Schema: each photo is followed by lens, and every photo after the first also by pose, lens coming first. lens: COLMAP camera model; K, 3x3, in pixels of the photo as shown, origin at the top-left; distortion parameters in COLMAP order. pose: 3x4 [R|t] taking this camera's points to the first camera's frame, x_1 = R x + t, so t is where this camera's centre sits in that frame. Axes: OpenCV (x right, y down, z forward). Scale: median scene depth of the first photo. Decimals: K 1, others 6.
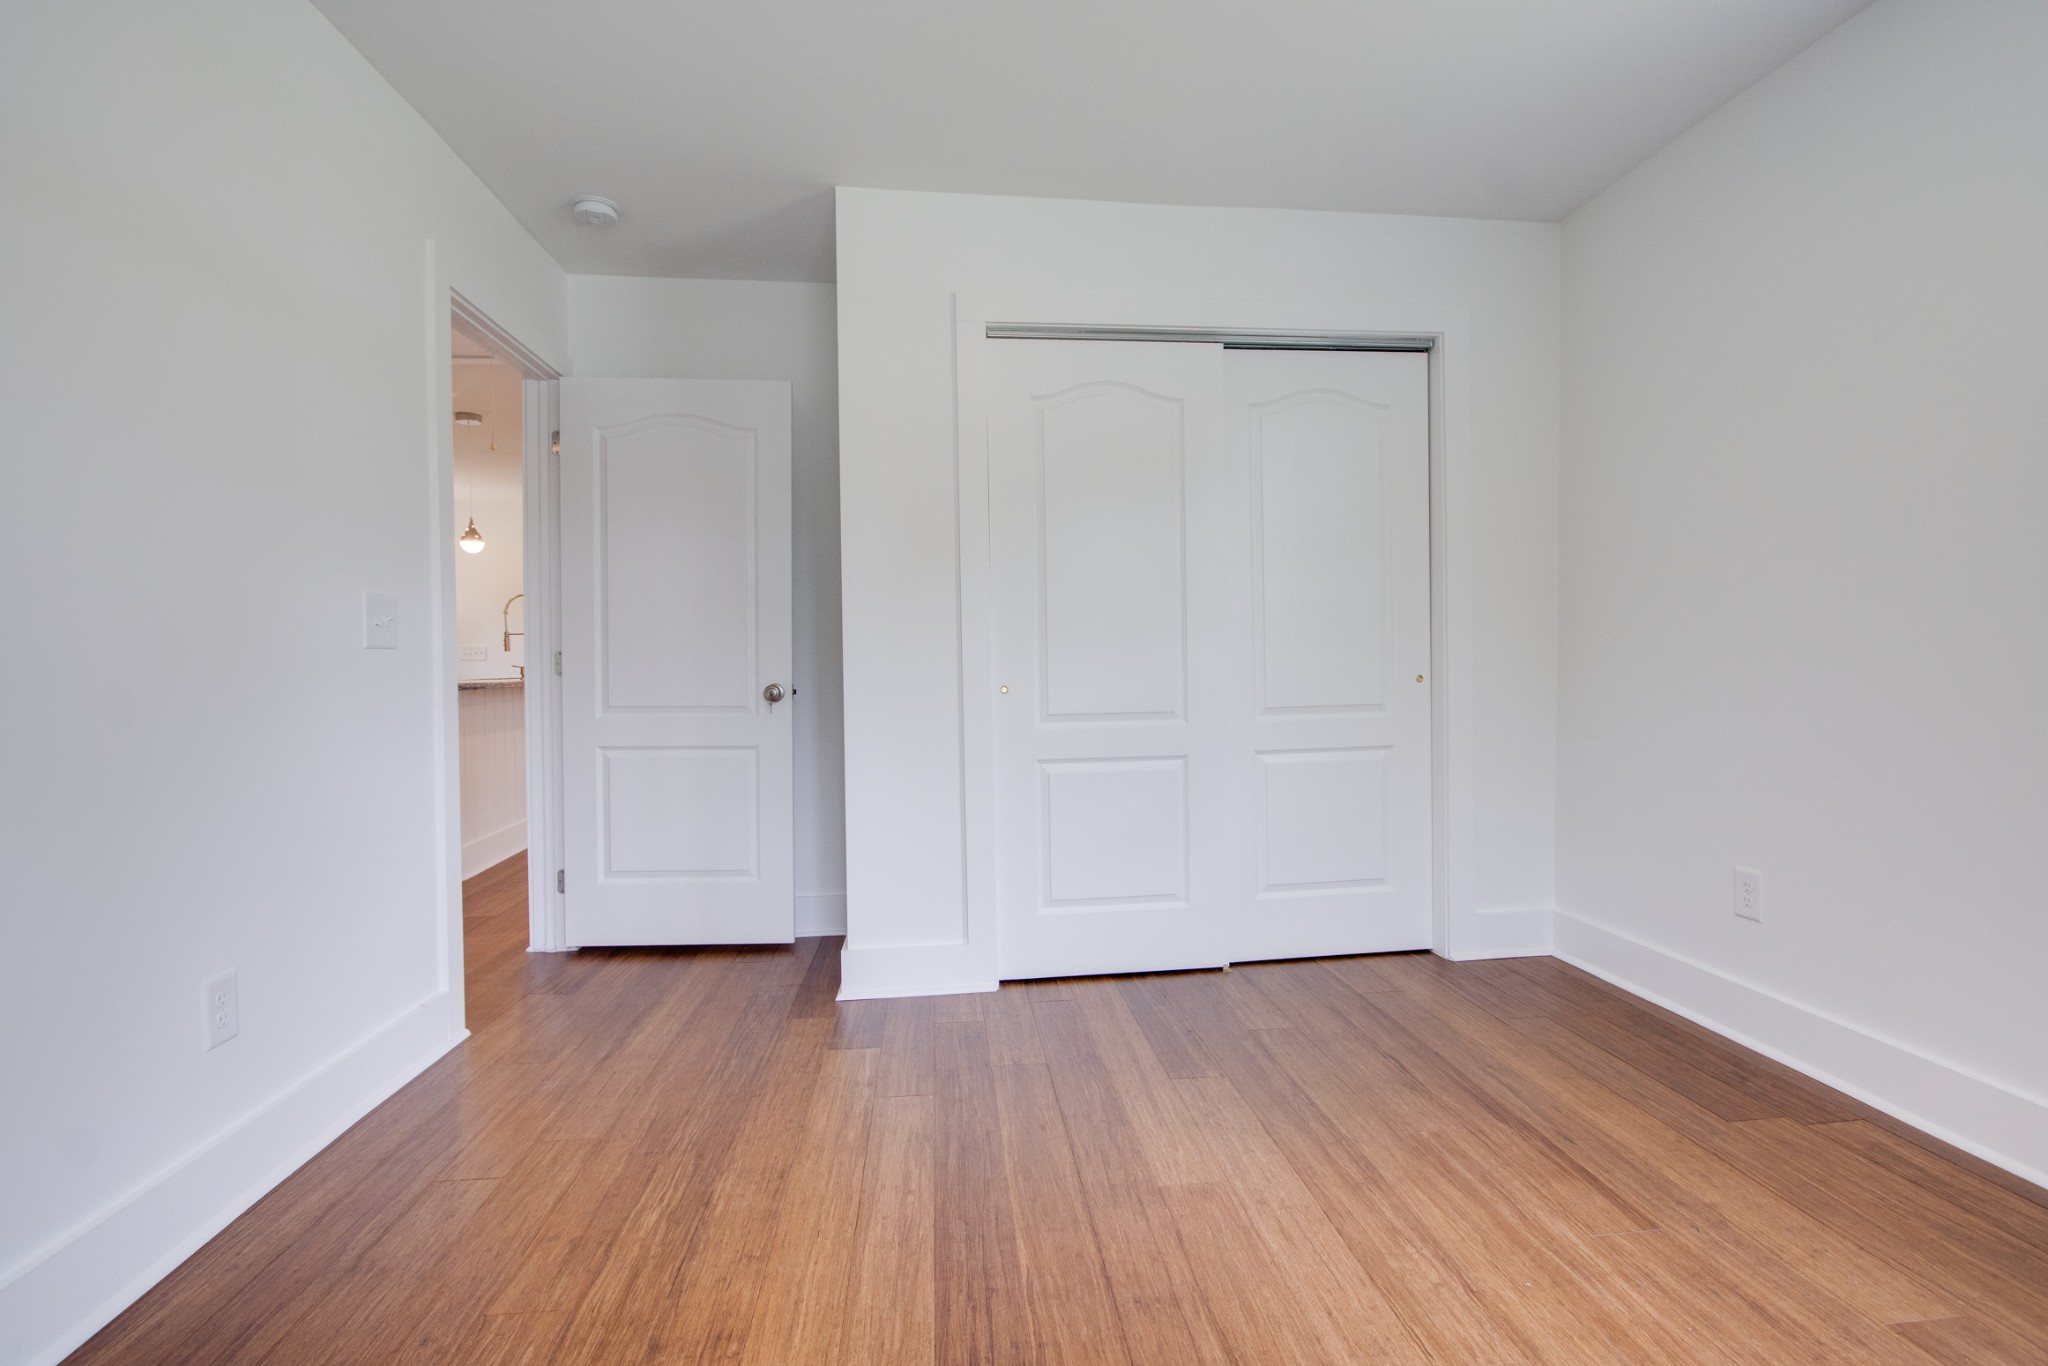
lens RADIAL K [[952.8, 0, 1018.2], [0, 952.8, 682.2], [0, 0, 1]] dist [-0.017553, 0.001612]
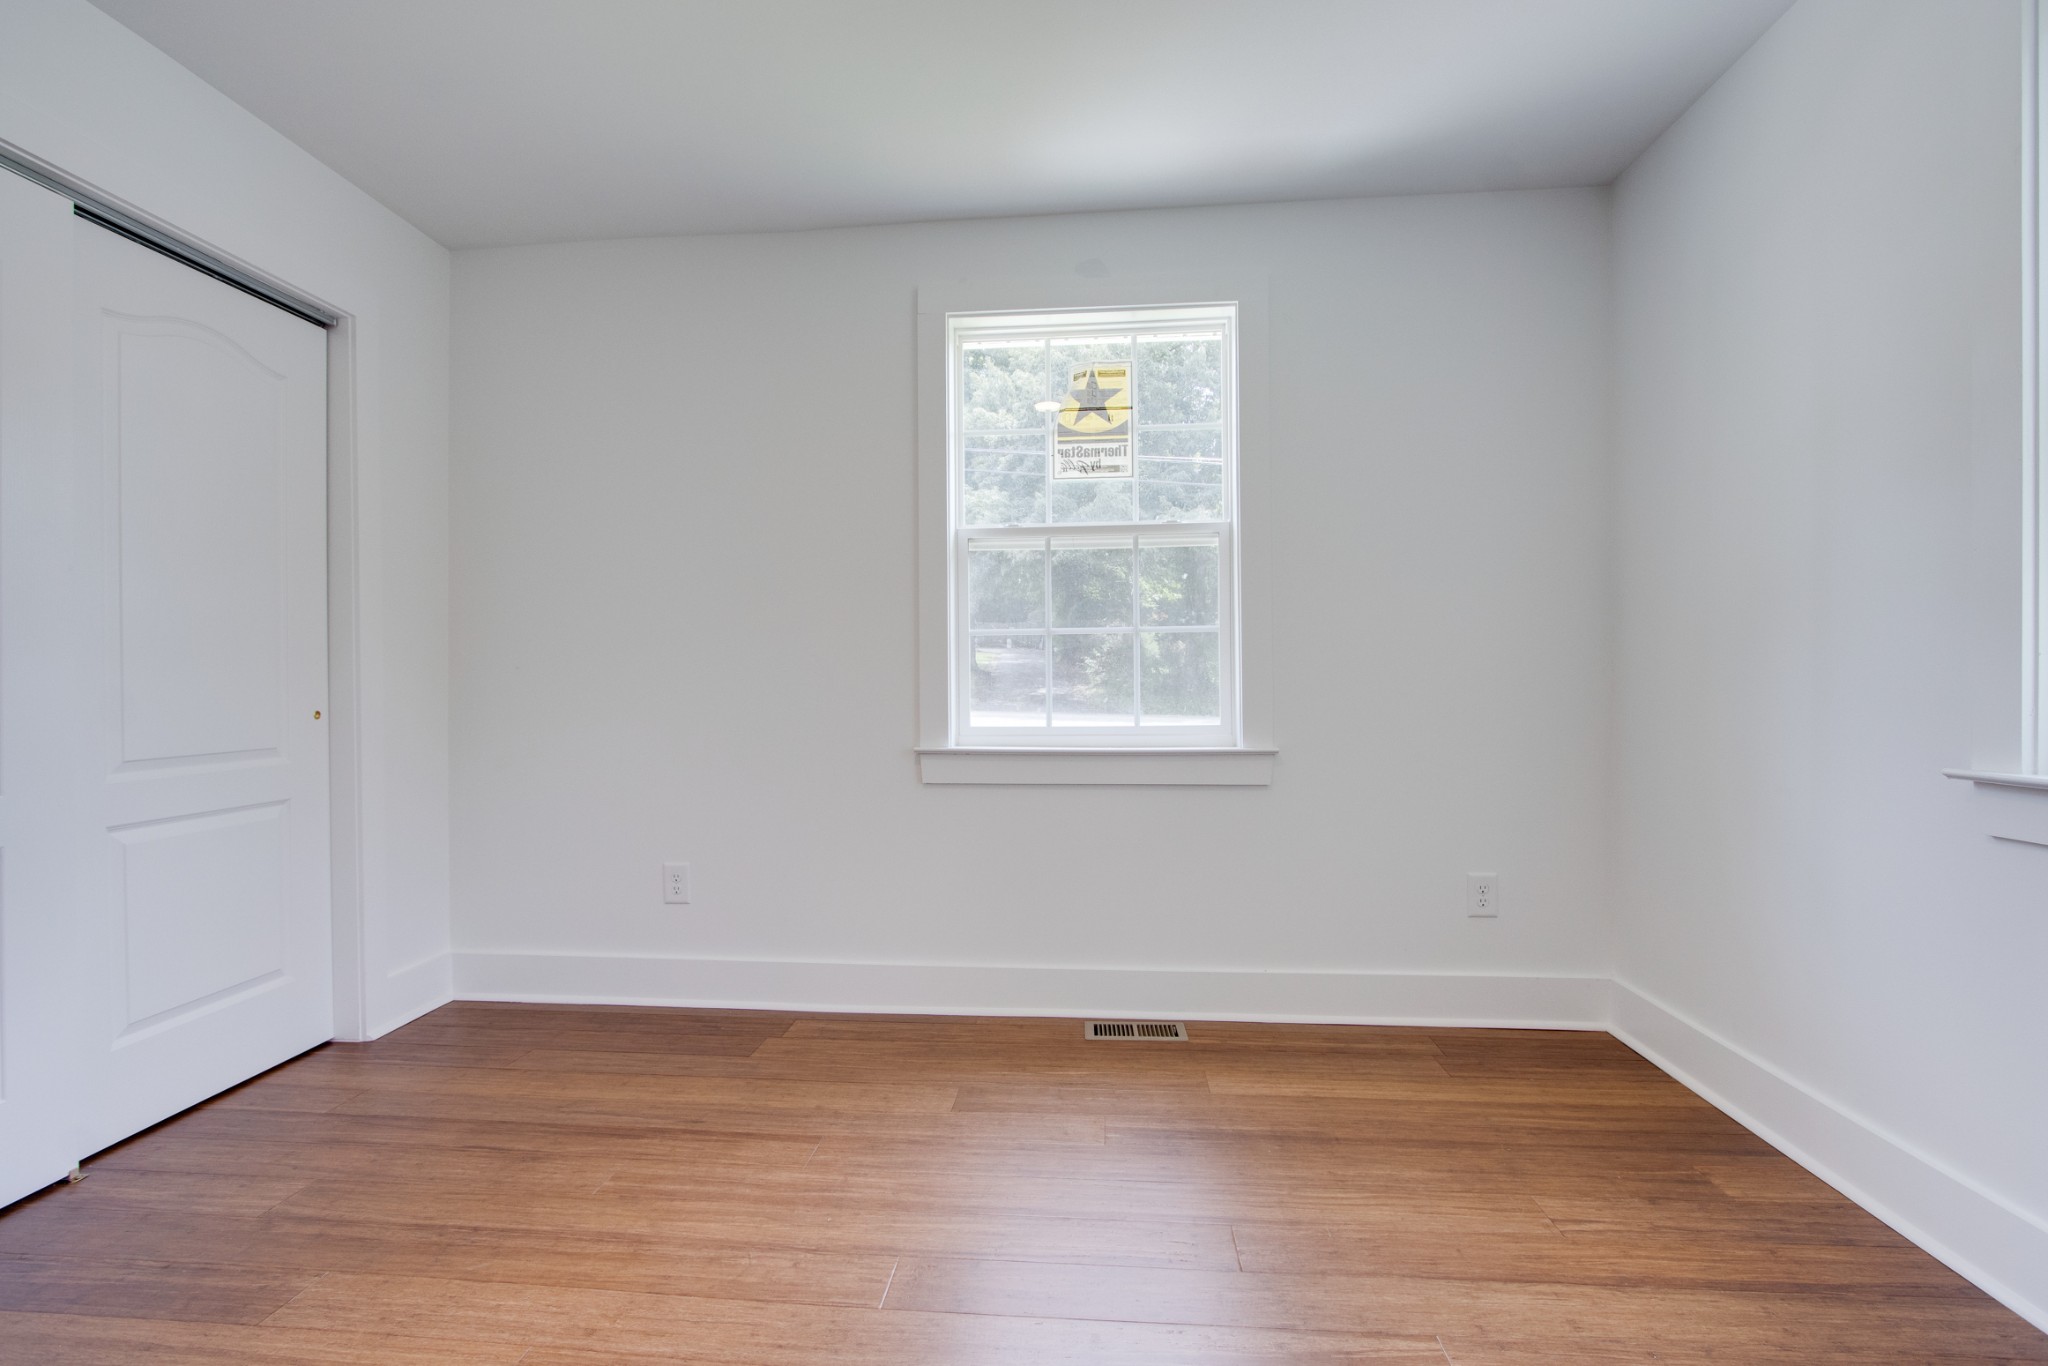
lens RADIAL K [[952.8, 0, 1010.9], [0, 952.8, 678.6], [0, 0, 1]] dist [-0.017553, 0.001612]
pose [[0.179940, 0.020082, 0.983473, -0.404008], [0.021382, 0.999476, -0.024321, -0.003069], [-0.983445, 0.025405, 0.179417, 0.368289]]
